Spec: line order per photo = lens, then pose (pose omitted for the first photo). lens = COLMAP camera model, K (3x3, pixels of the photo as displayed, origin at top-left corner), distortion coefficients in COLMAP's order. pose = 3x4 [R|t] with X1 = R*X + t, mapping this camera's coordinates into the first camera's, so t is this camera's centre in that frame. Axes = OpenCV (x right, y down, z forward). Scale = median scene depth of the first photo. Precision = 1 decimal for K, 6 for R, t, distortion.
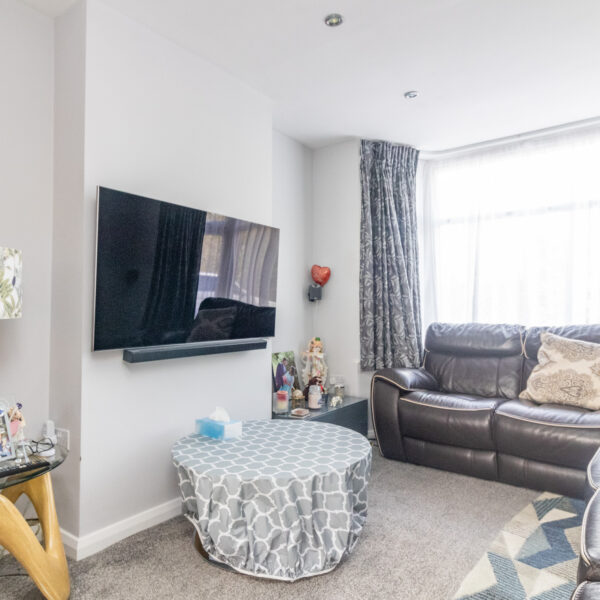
lens RADIAL K [[444.7, 0, 300.0], [0, 444.7, 300.0], [0, 0, 1]] dist [-0.002226, -0.001028]
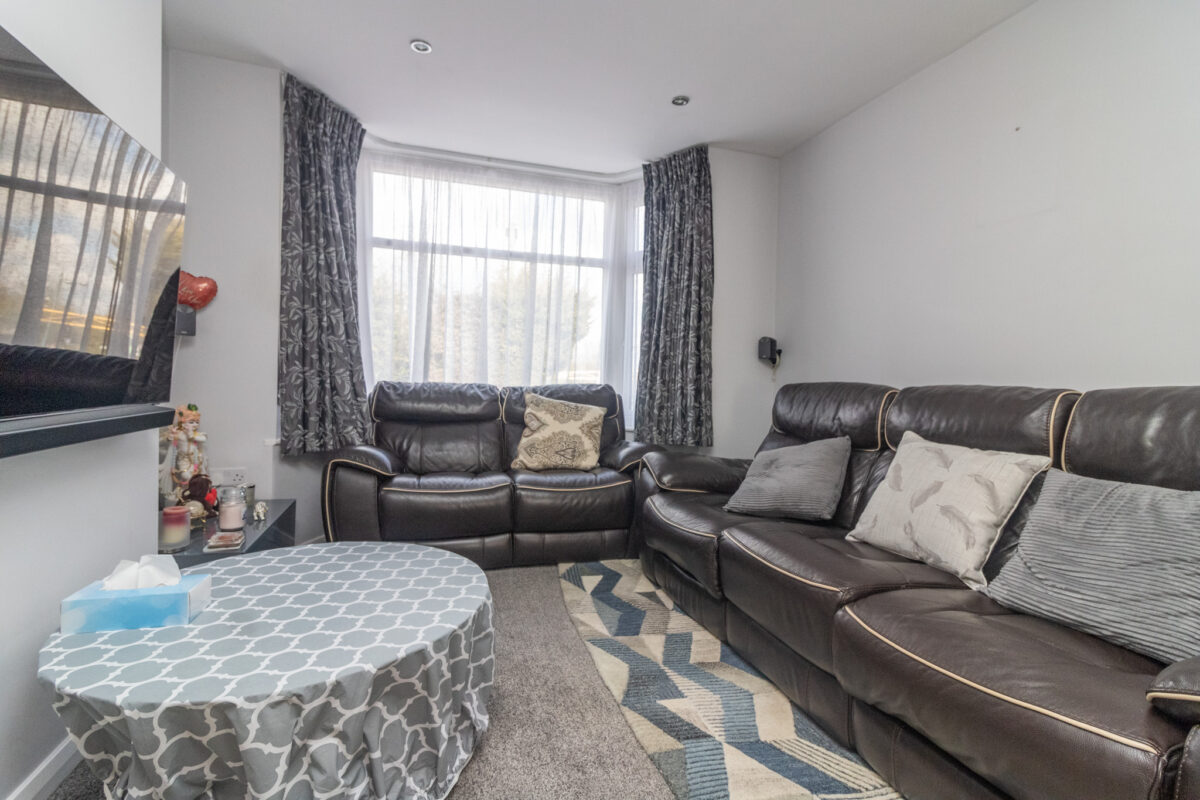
lens RADIAL K [[544.5, 0, 600.0], [0, 544.5, 400.0], [0, 0, 1]] dist [0.000644, 0.000026]
pose [[0.581879, -0.010018, 0.813214, -0.220476], [-0.046728, 0.997860, 0.045728, 0.025394], [-0.811932, -0.064608, 0.580166, 0.204327]]
